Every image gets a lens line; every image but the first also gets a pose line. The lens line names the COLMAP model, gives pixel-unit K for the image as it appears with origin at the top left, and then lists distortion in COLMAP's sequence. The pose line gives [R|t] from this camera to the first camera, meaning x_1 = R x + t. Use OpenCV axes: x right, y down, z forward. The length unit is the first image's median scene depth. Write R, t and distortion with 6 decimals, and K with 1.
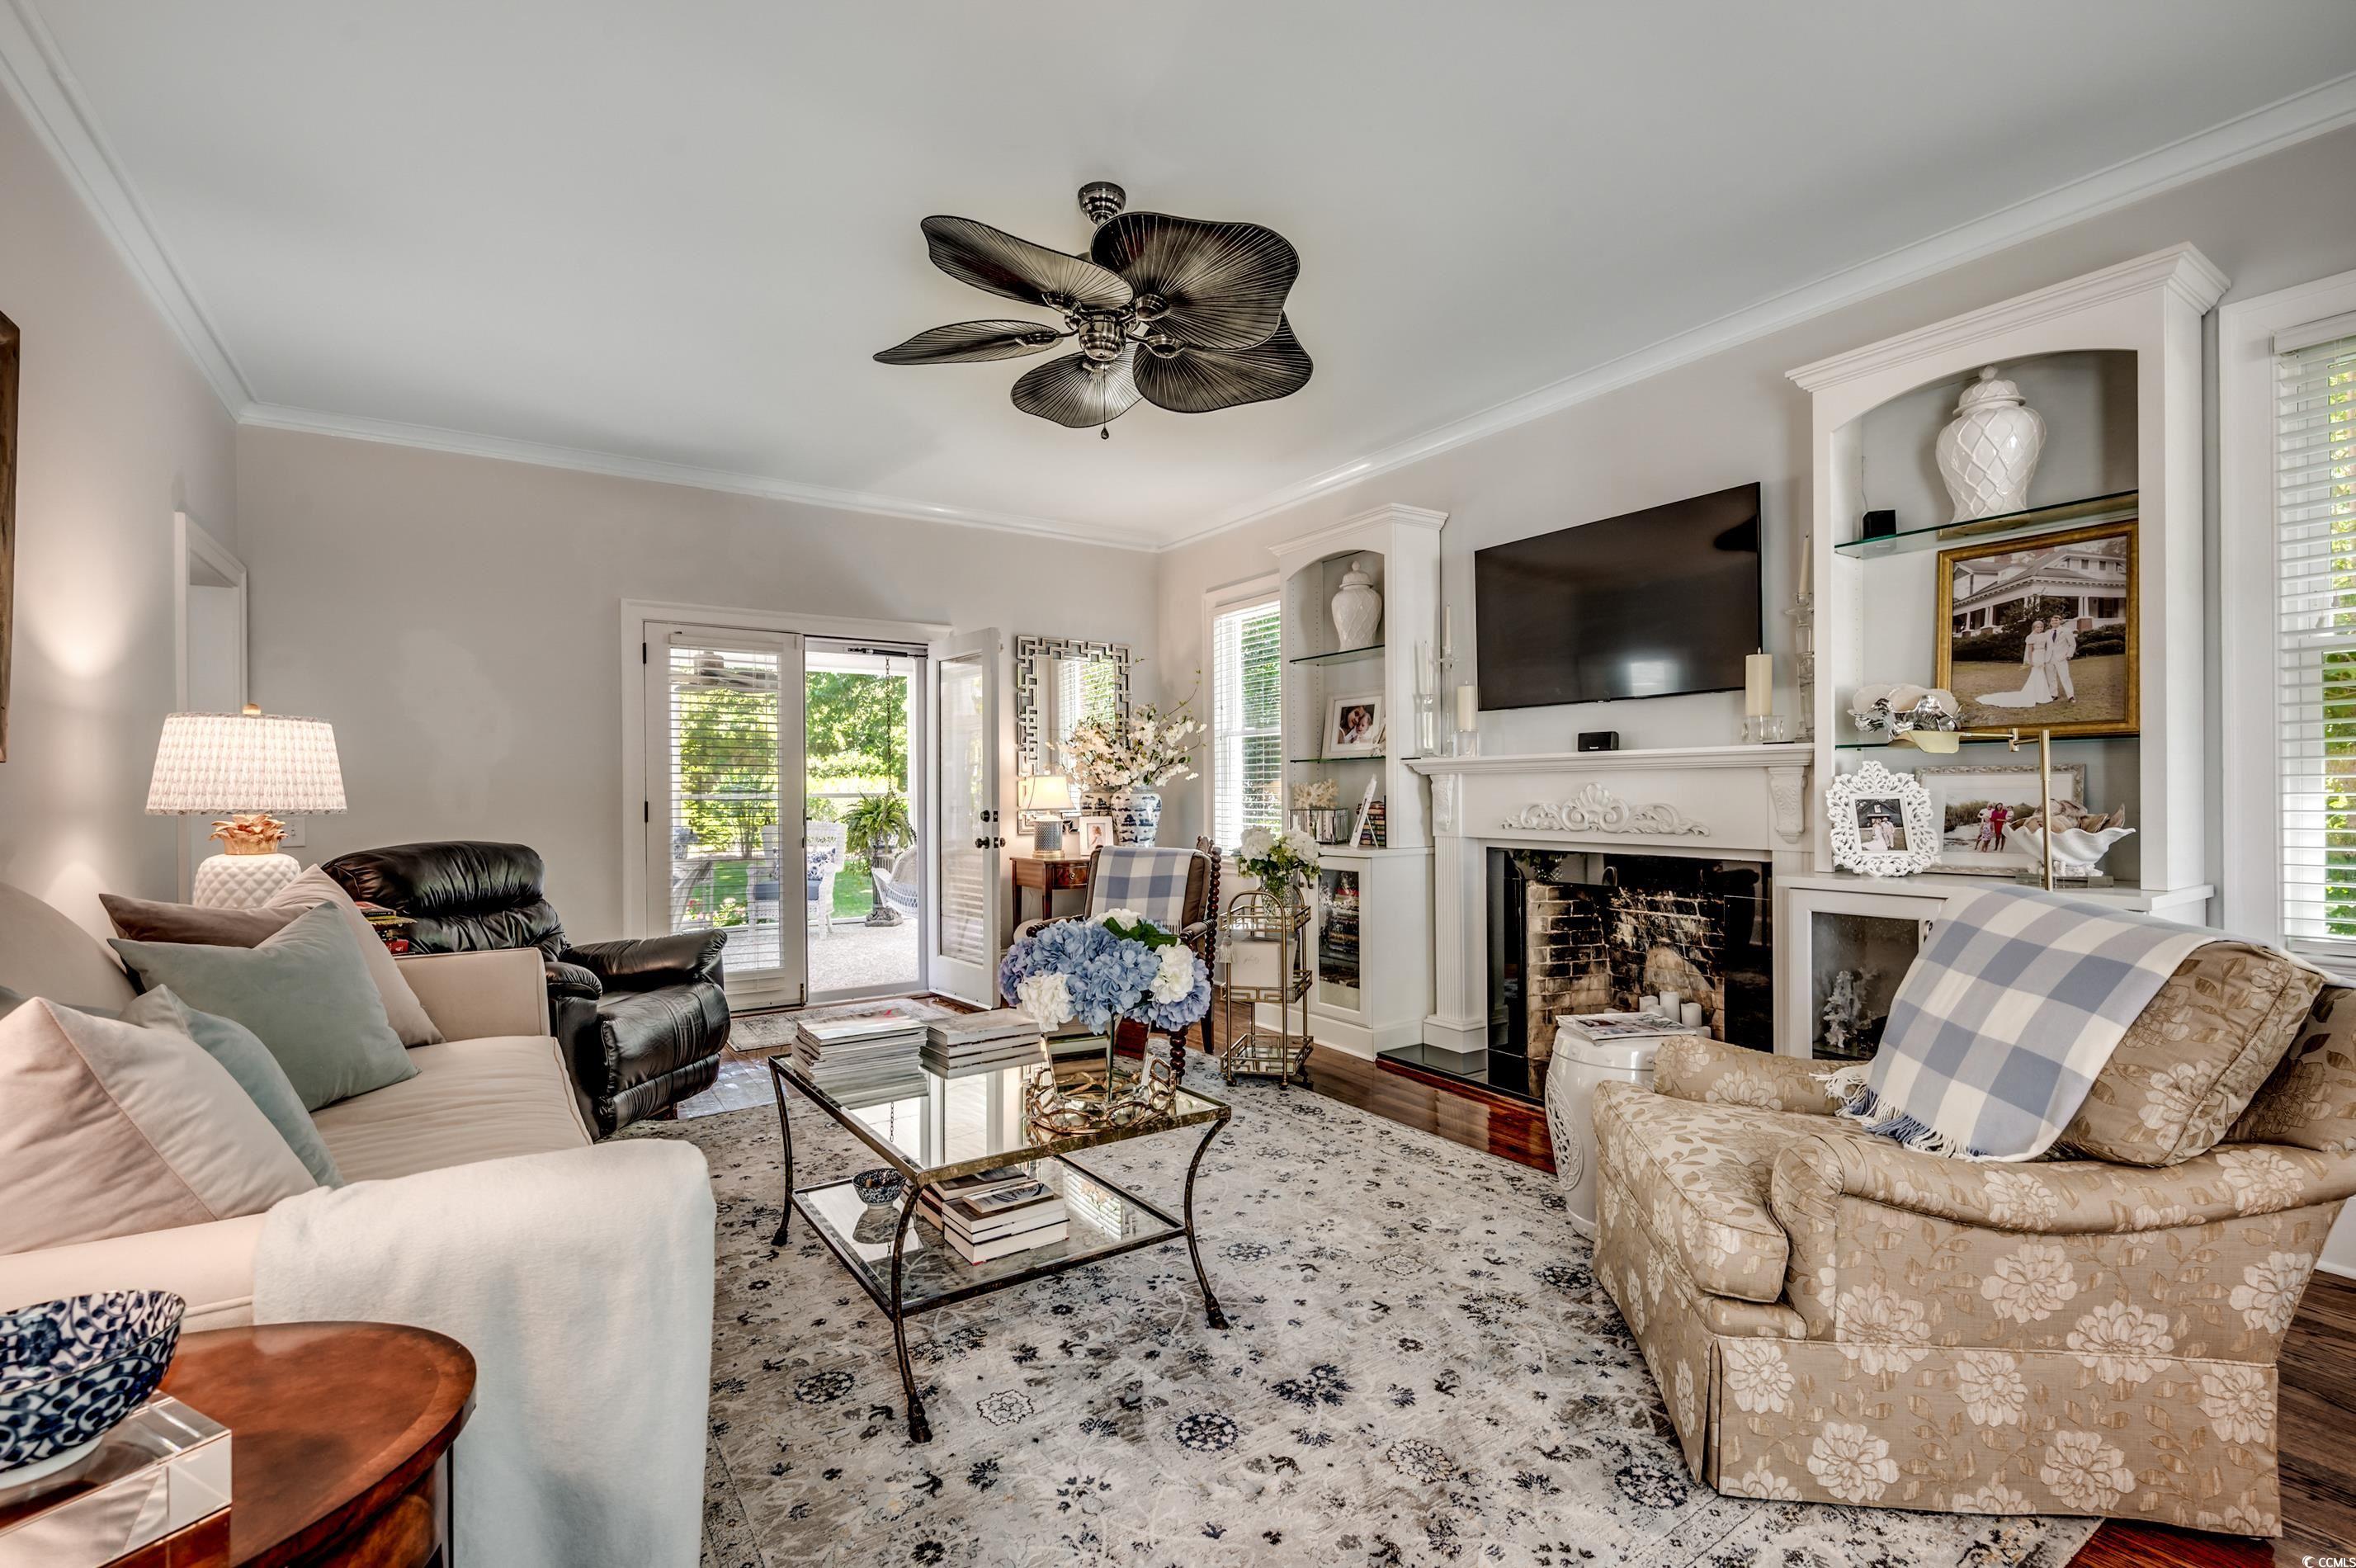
lens RADIAL K [[1052.1, 0, 1168.0], [0, 1052.1, 824.5], [0, 0, 1]] dist [0.000394, -0.000045]
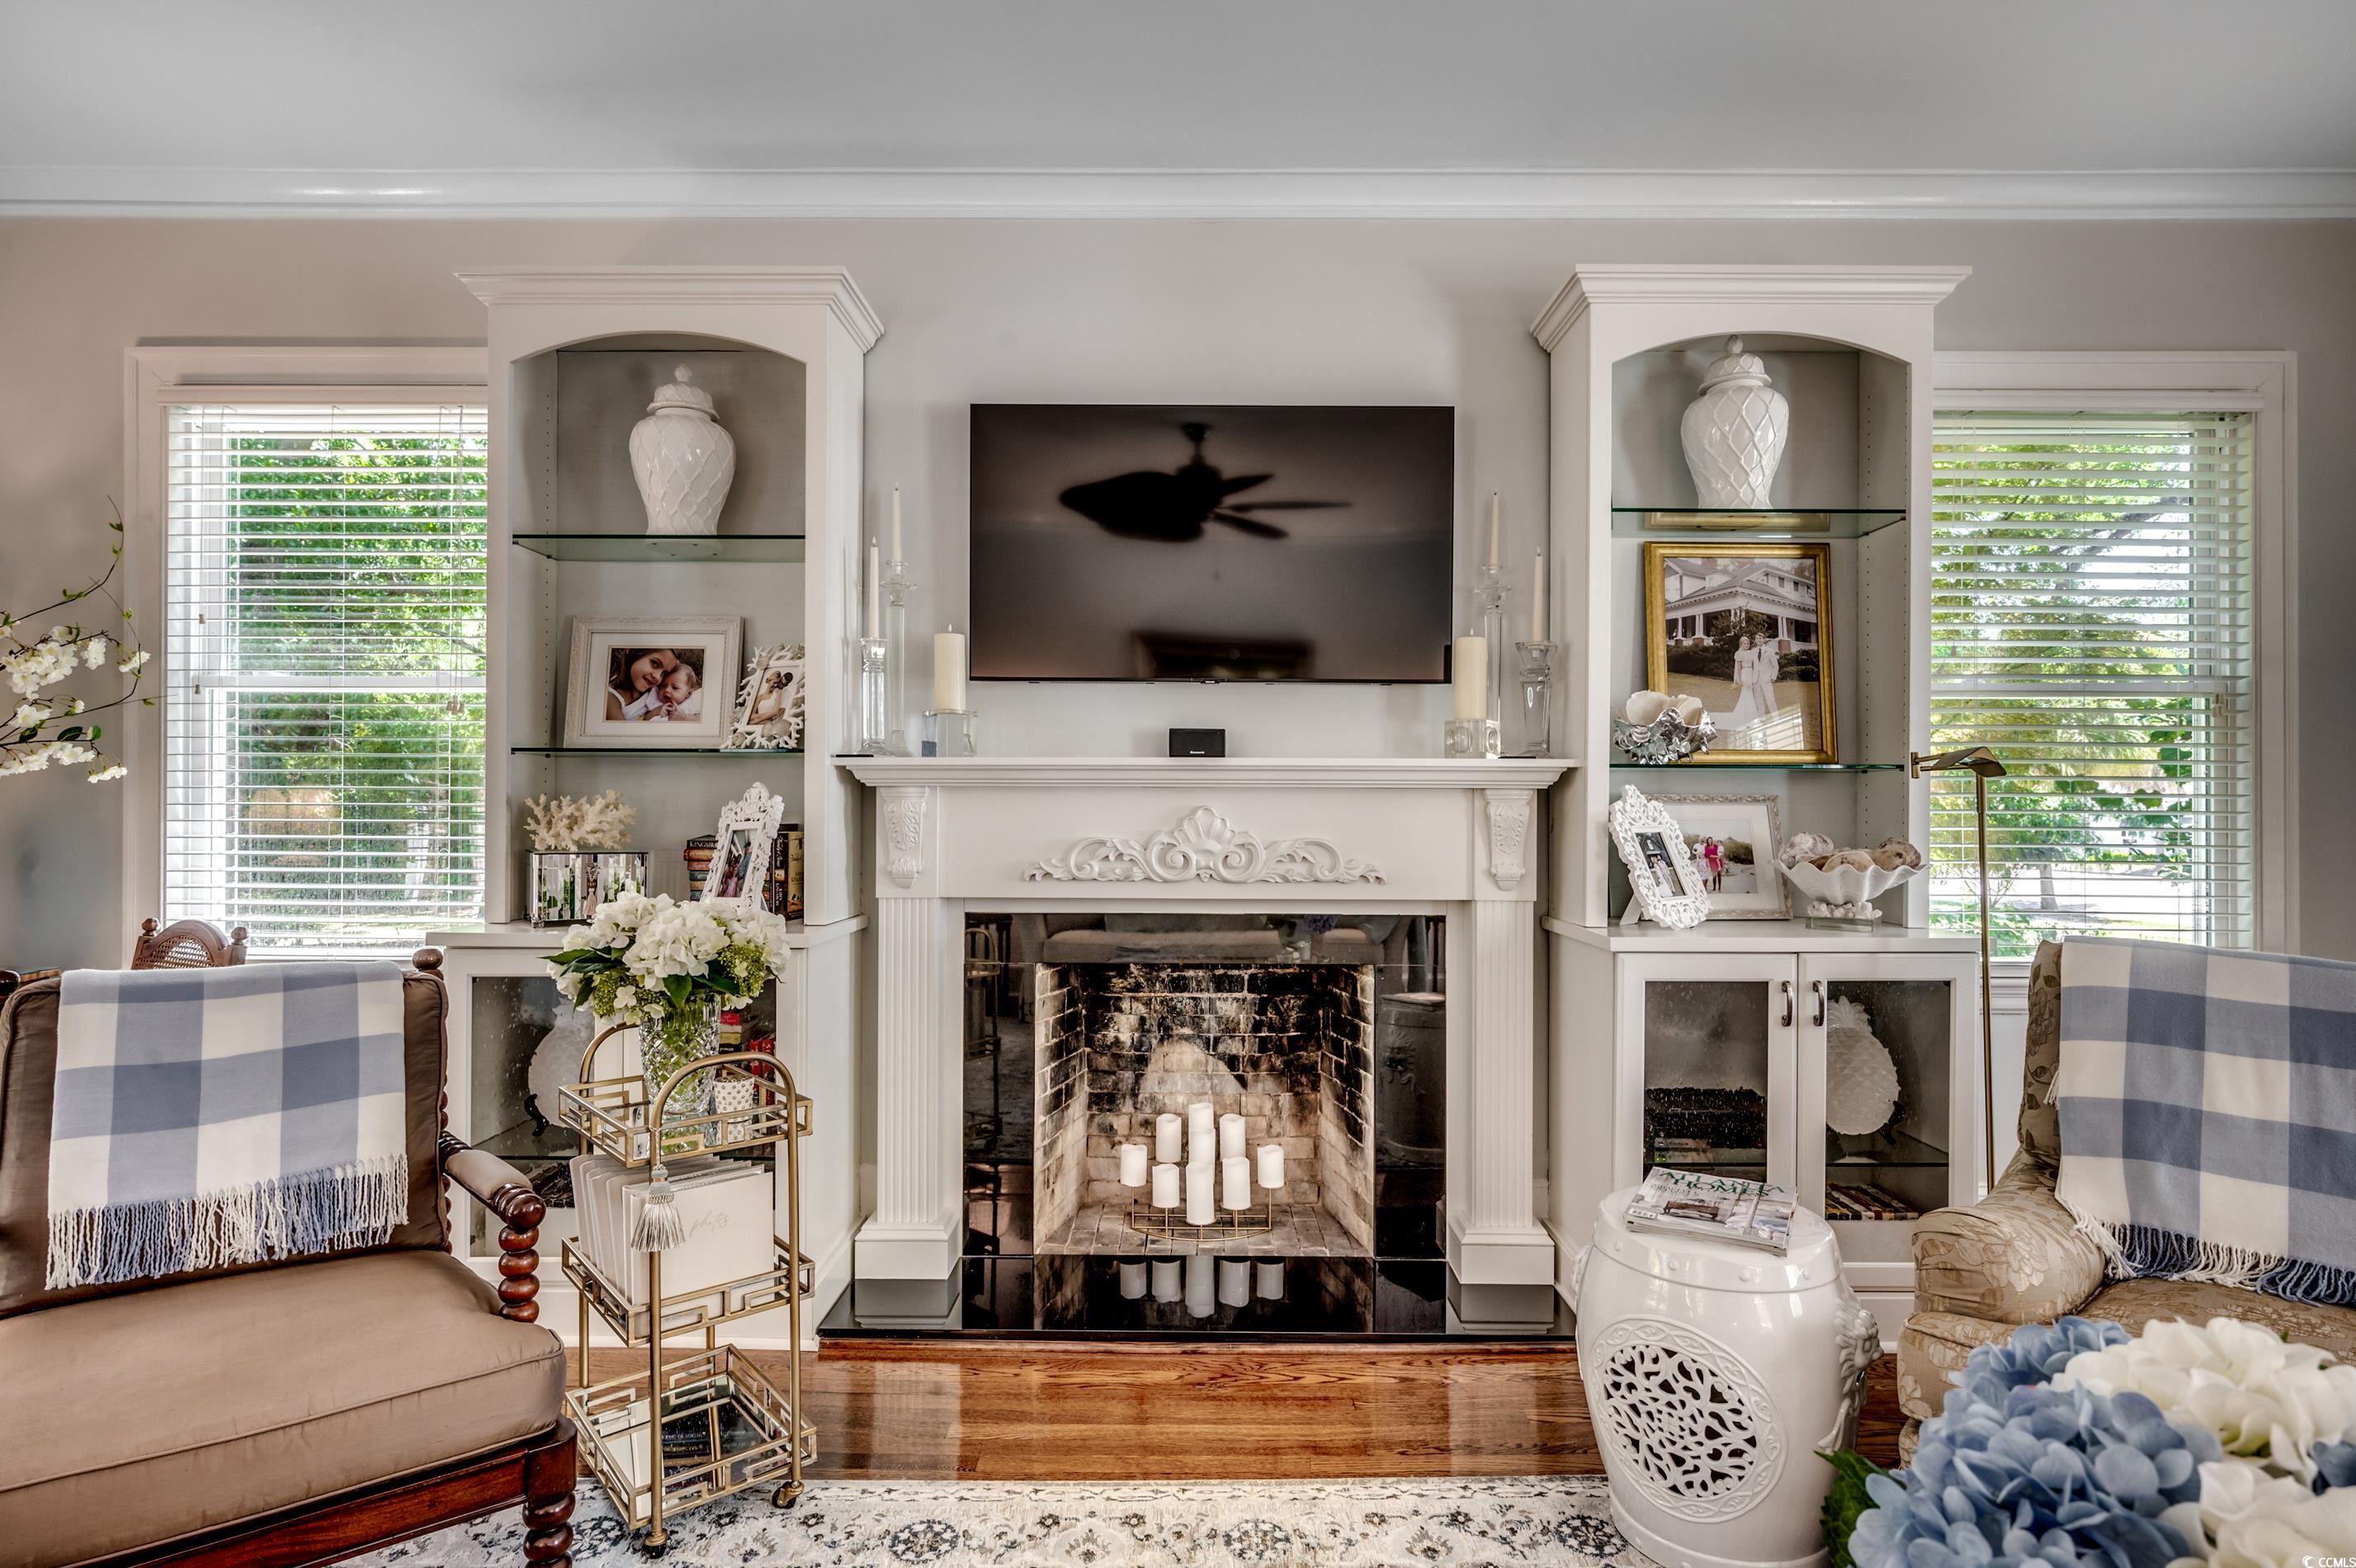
lens RADIAL K [[1214.5, 0, 1177.9], [0, 1214.5, 821.8], [0, 0, 1]] dist [0.001845, 0.000659]
pose [[0.547123, 0.004457, 0.837040, -0.211584], [0.018239, 0.999685, -0.017245, -0.016378], [-0.836853, 0.024703, 0.546869, 0.559272]]
